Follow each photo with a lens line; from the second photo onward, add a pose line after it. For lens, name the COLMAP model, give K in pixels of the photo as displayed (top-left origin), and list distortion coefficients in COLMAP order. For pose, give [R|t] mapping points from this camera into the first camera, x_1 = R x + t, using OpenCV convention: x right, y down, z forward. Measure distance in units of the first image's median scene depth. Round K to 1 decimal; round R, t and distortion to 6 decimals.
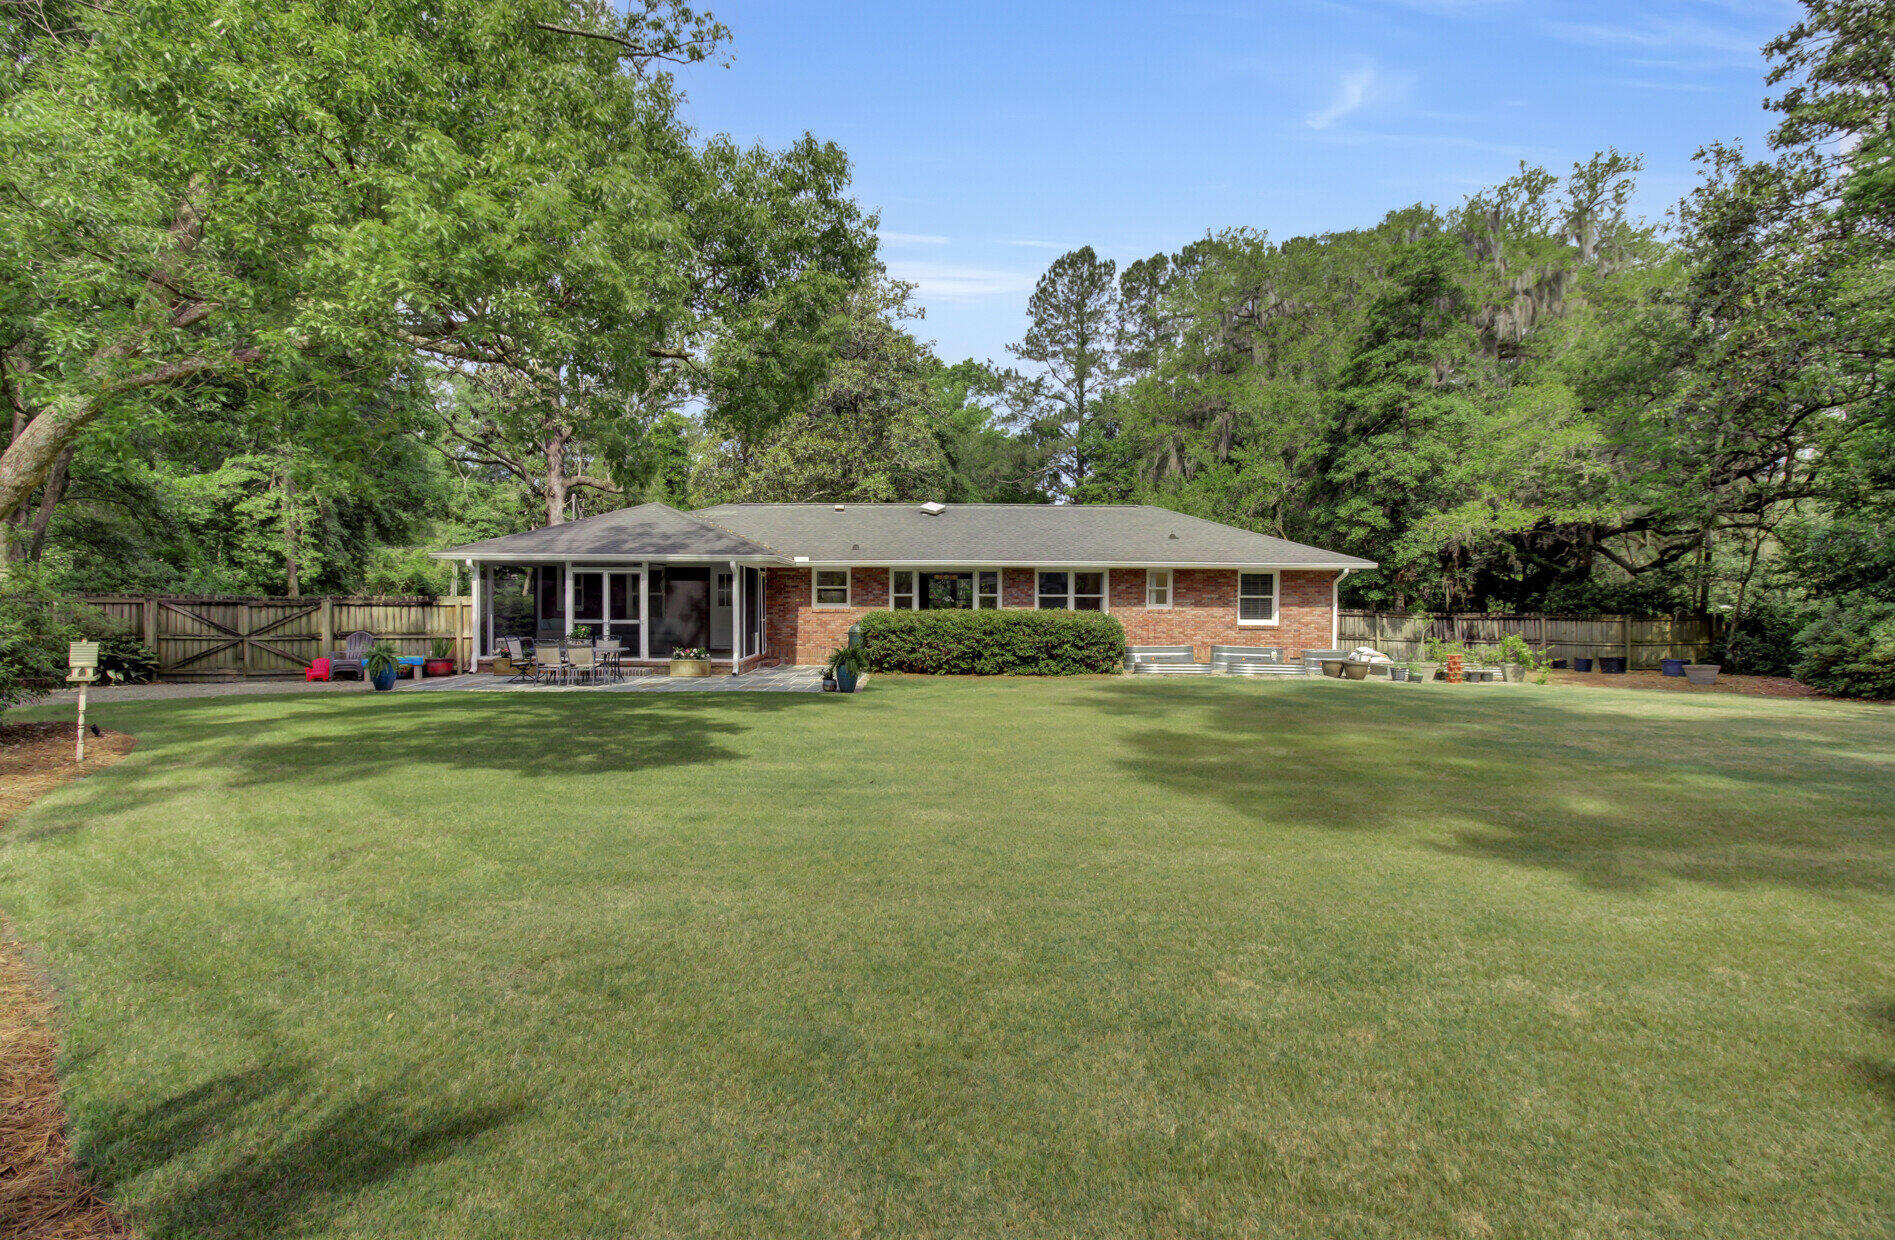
lens RADIAL K [[909.6, 0, 947.4], [0, 909.6, 621.4], [0, 0, 1]] dist [-0.006386, -0.000274]
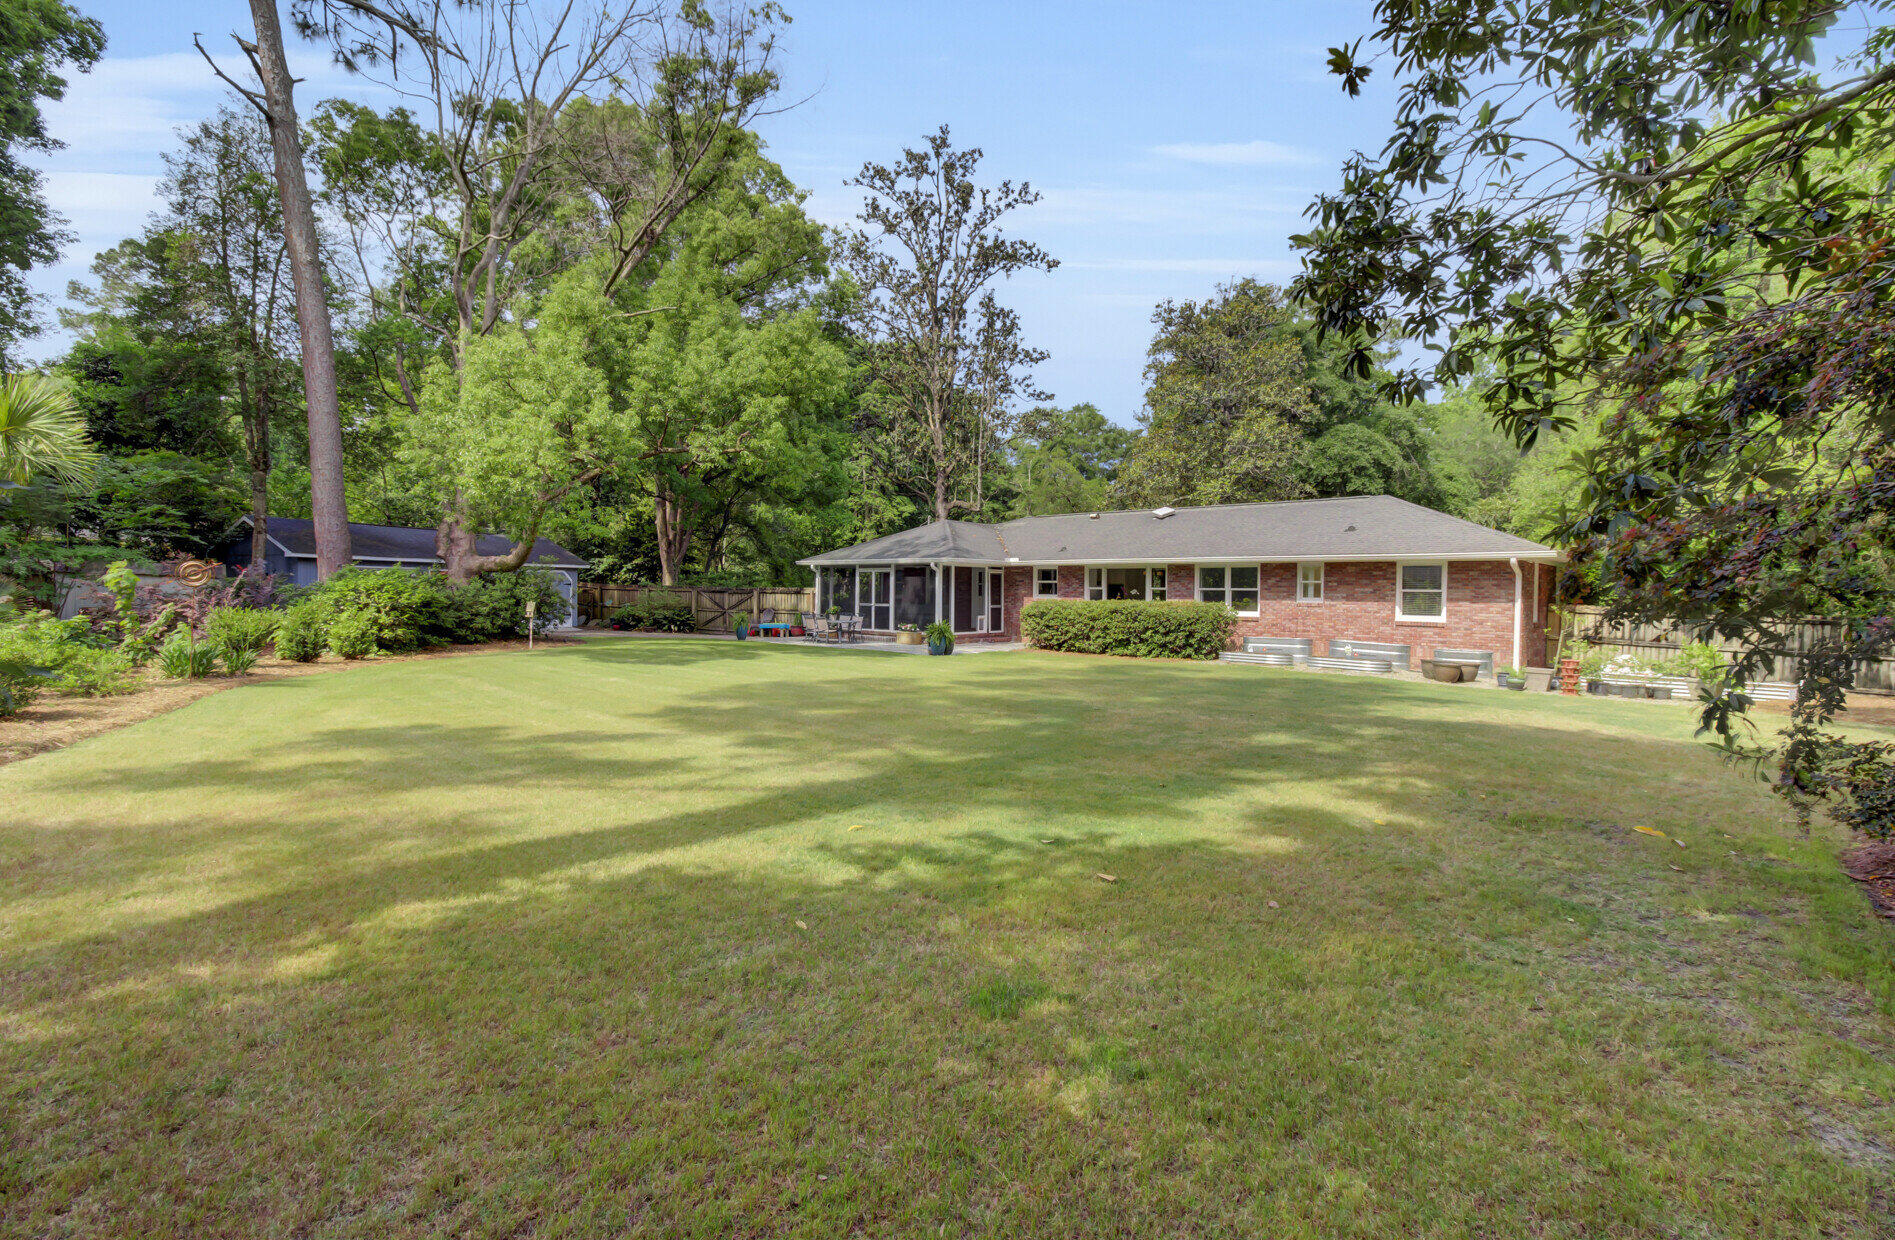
lens RADIAL K [[909.6, 0, 952.8], [0, 909.6, 609.9], [0, 0, 1]] dist [-0.006386, -0.000274]
pose [[0.729742, 0.018943, -0.683460, 0.632587], [-0.026280, 0.999655, -0.000353, 0.005103], [0.683217, 0.018219, 0.729988, -0.001456]]
